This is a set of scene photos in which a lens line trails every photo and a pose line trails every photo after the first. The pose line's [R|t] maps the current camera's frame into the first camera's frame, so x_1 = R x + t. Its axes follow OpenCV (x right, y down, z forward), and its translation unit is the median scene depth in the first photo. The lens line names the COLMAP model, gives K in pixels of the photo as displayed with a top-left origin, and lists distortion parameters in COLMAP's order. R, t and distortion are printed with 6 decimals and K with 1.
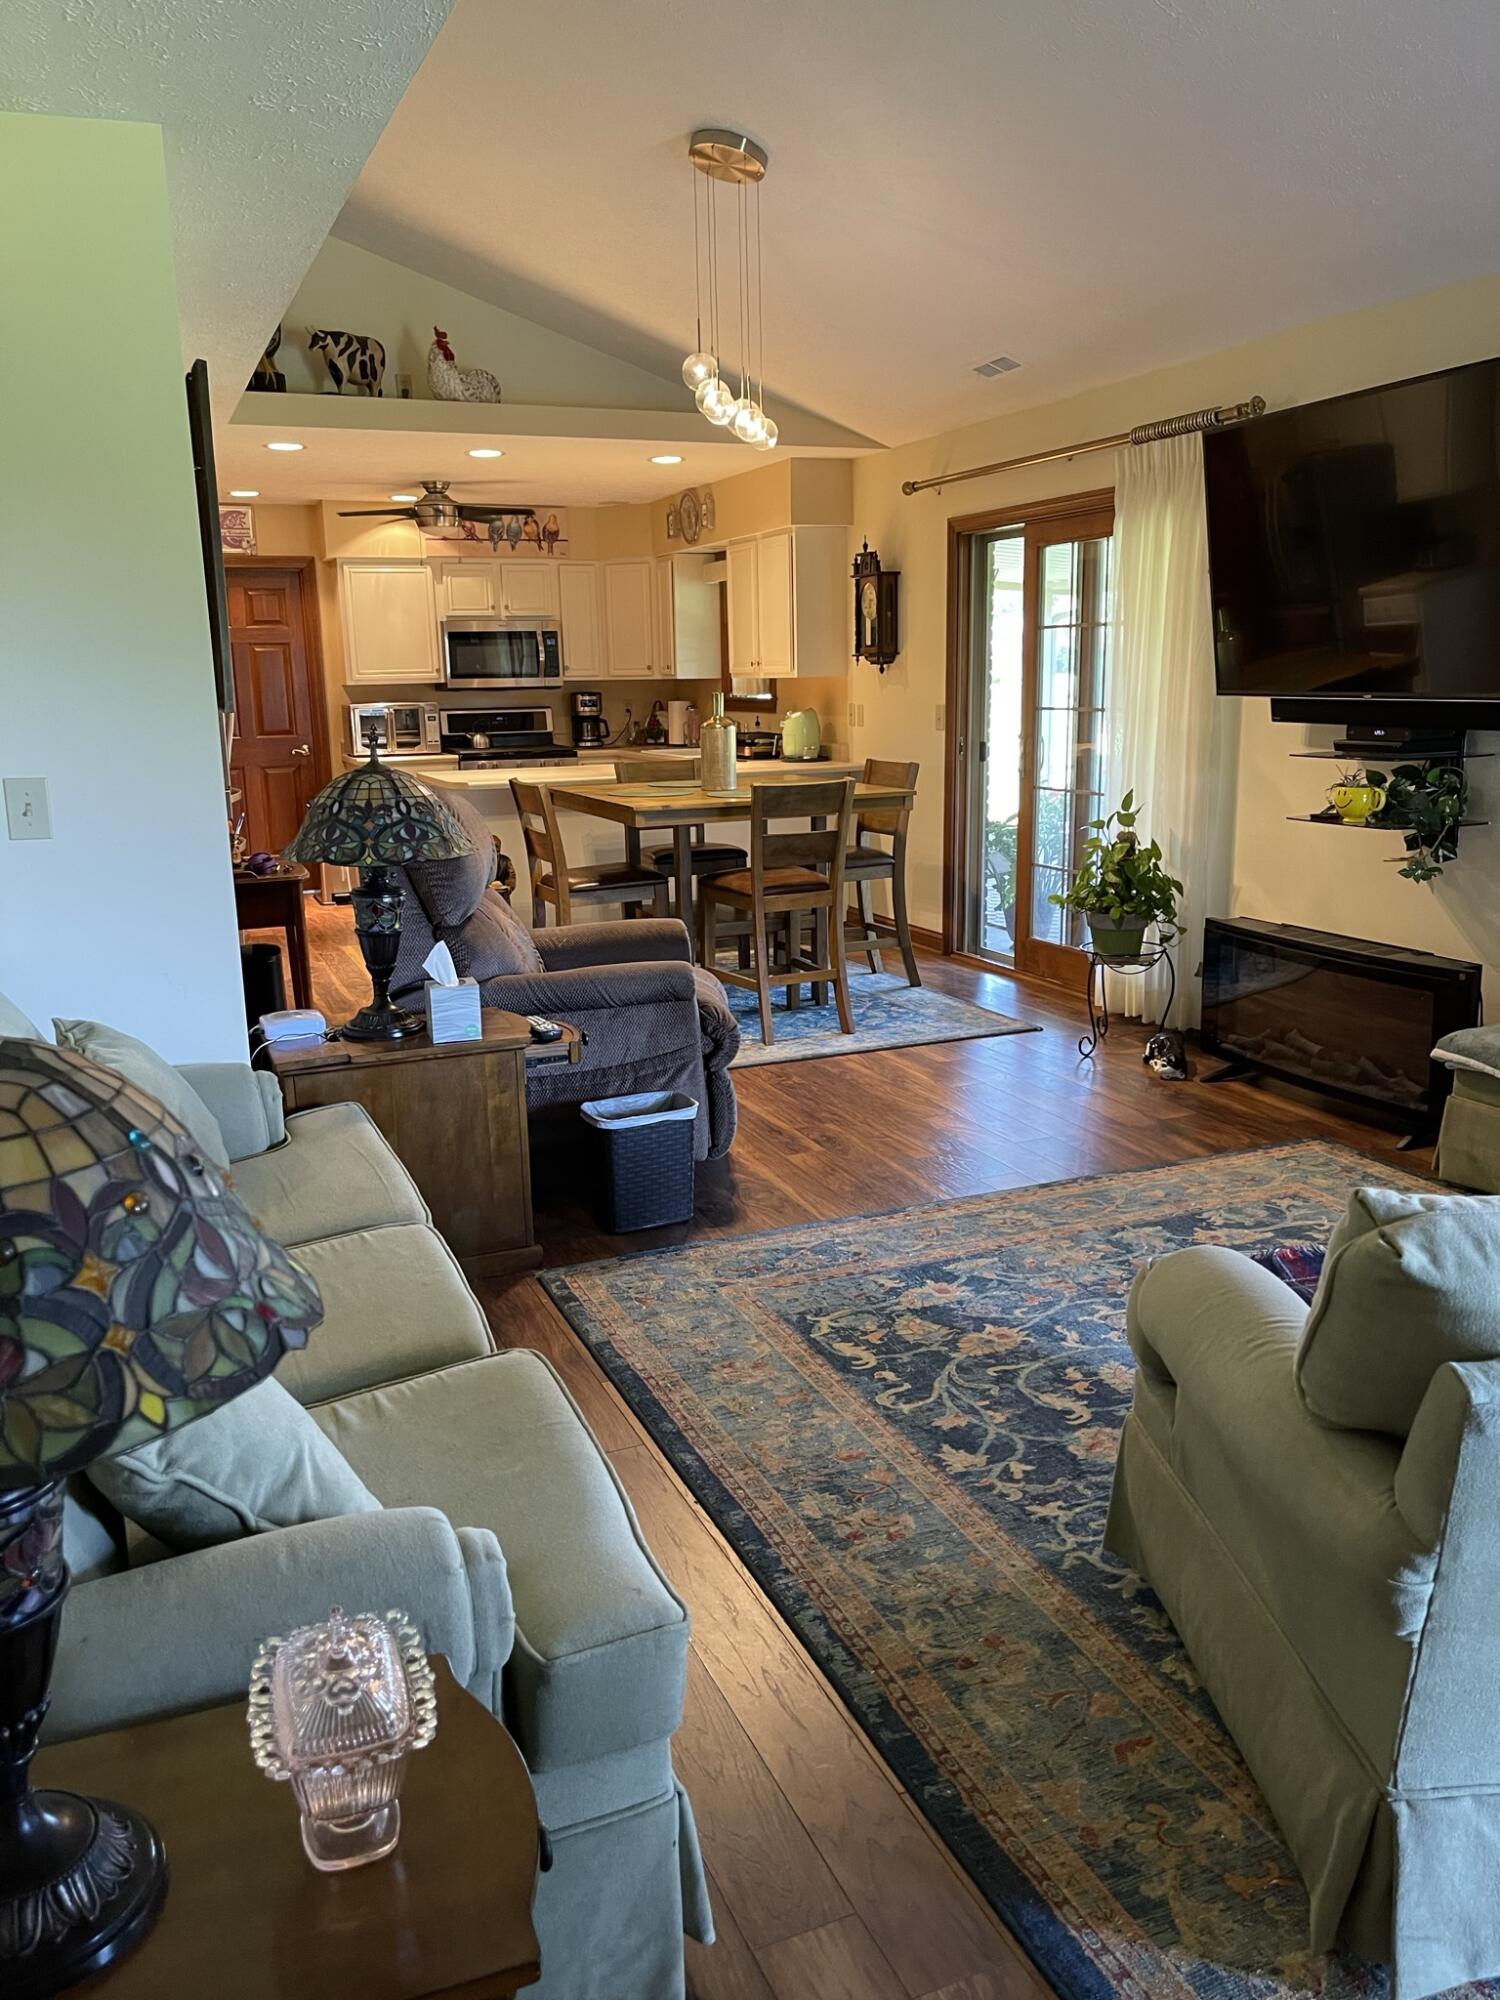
lens RADIAL K [[1502.4, 0, 750.0], [0, 1502.4, 1000.0], [0, 0, 1]] dist [0.031828, -0.062015]
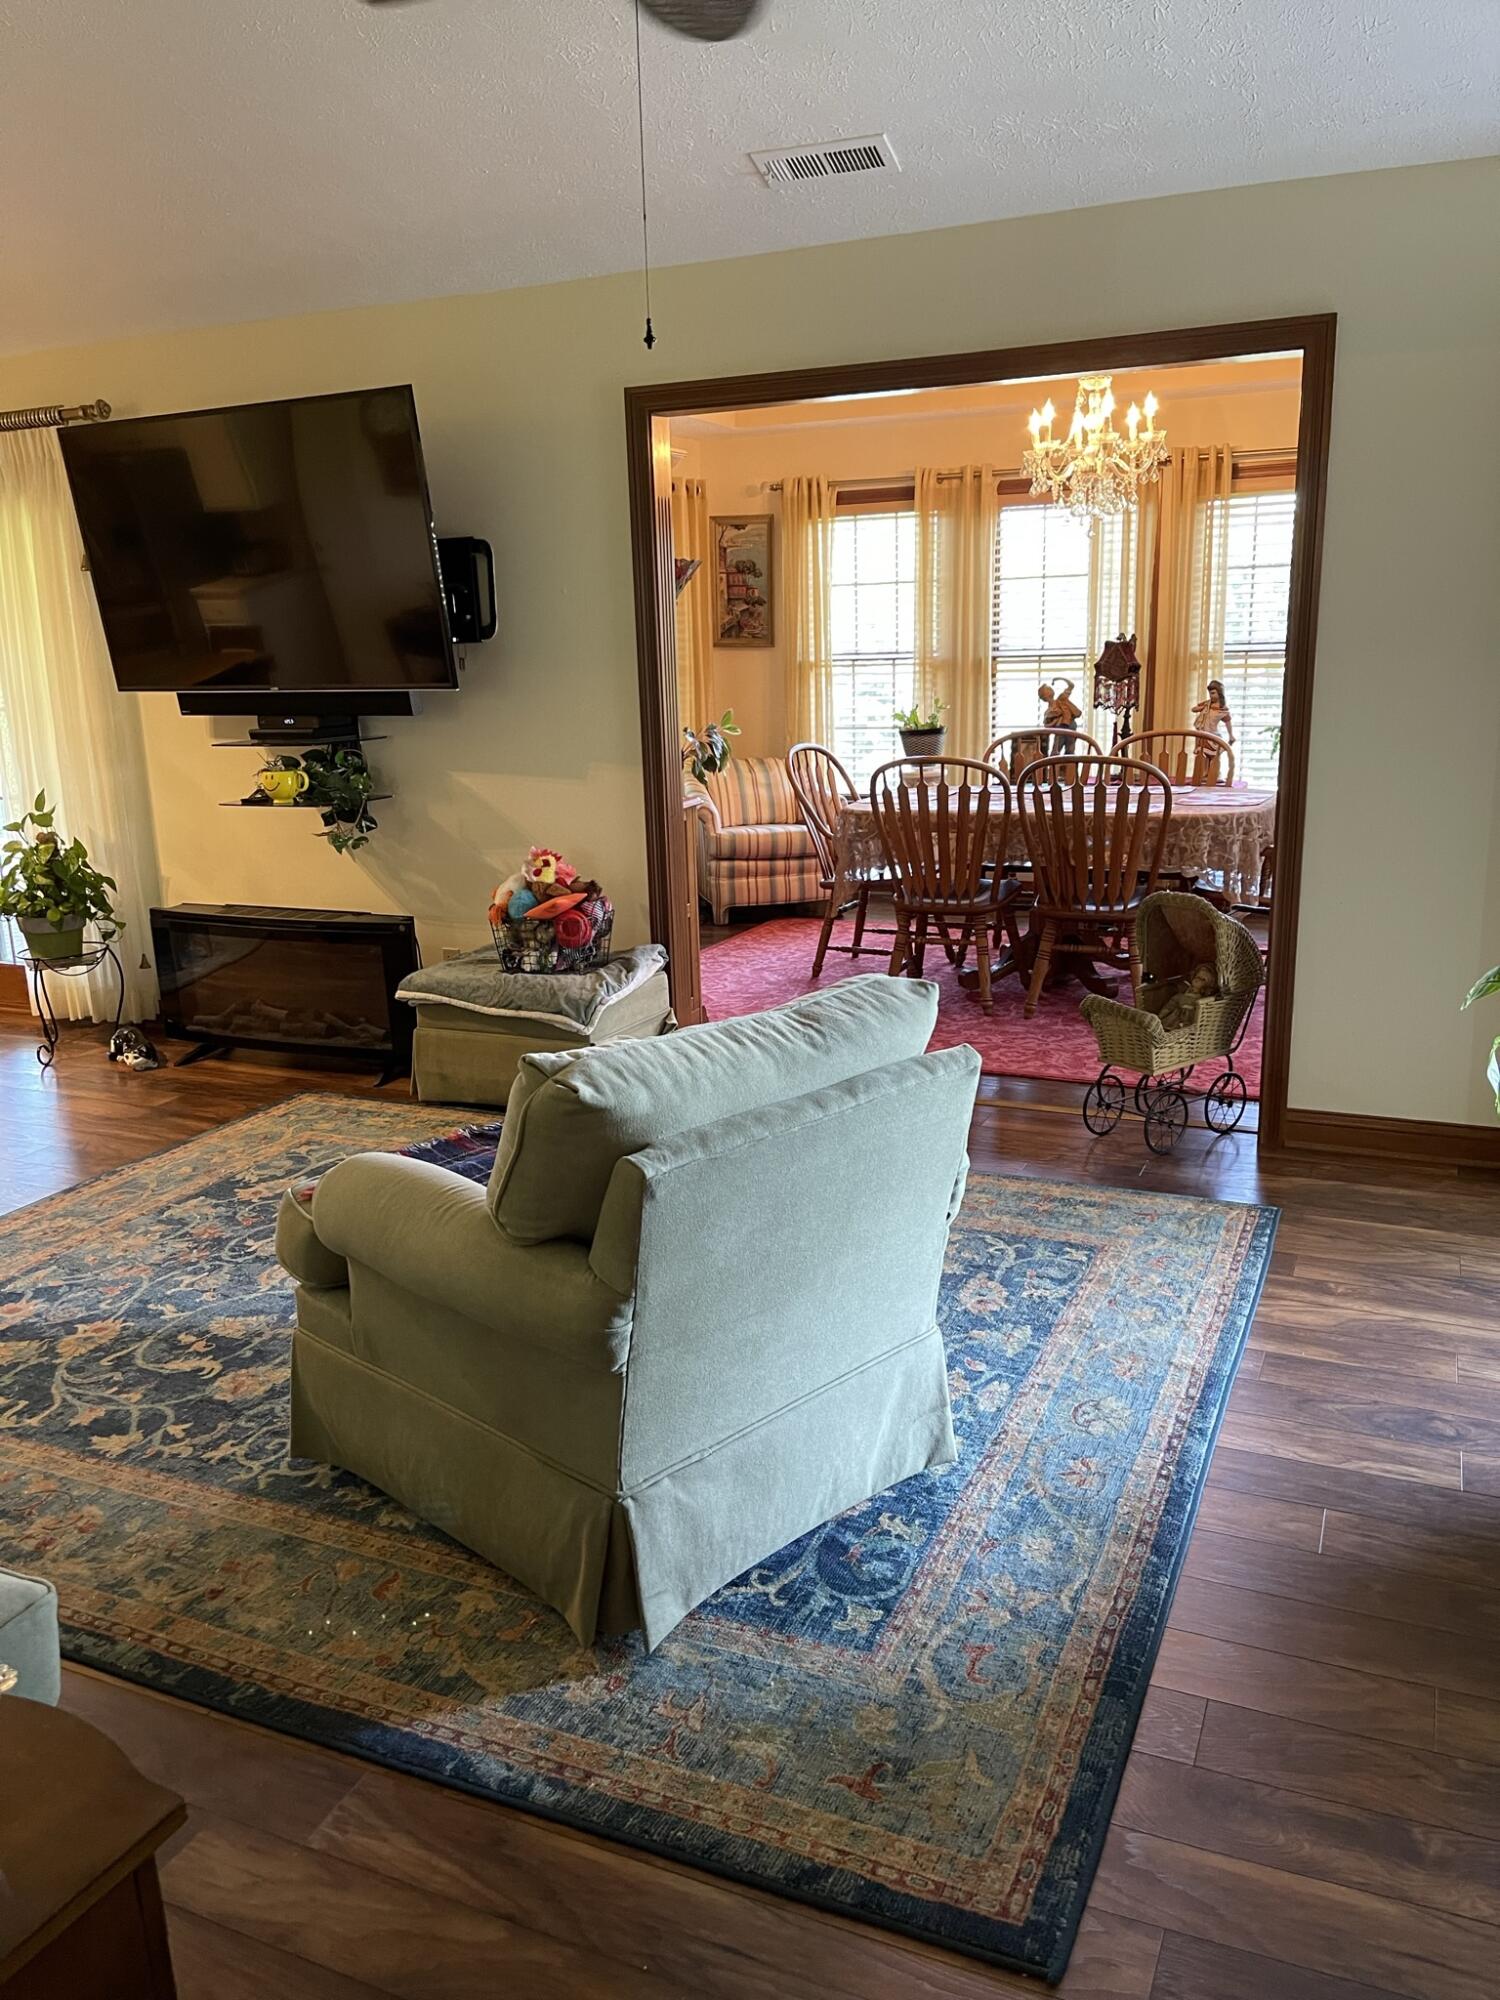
lens RADIAL K [[1502.4, 0, 750.0], [0, 1502.4, 1000.0], [0, 0, 1]] dist [0.031828, -0.062015]
pose [[0.728869, -0.159398, 0.665840, -0.130937], [0.158922, 0.985347, 0.061921, 0.011670], [-0.665953, 0.060684, 0.743521, -0.042557]]
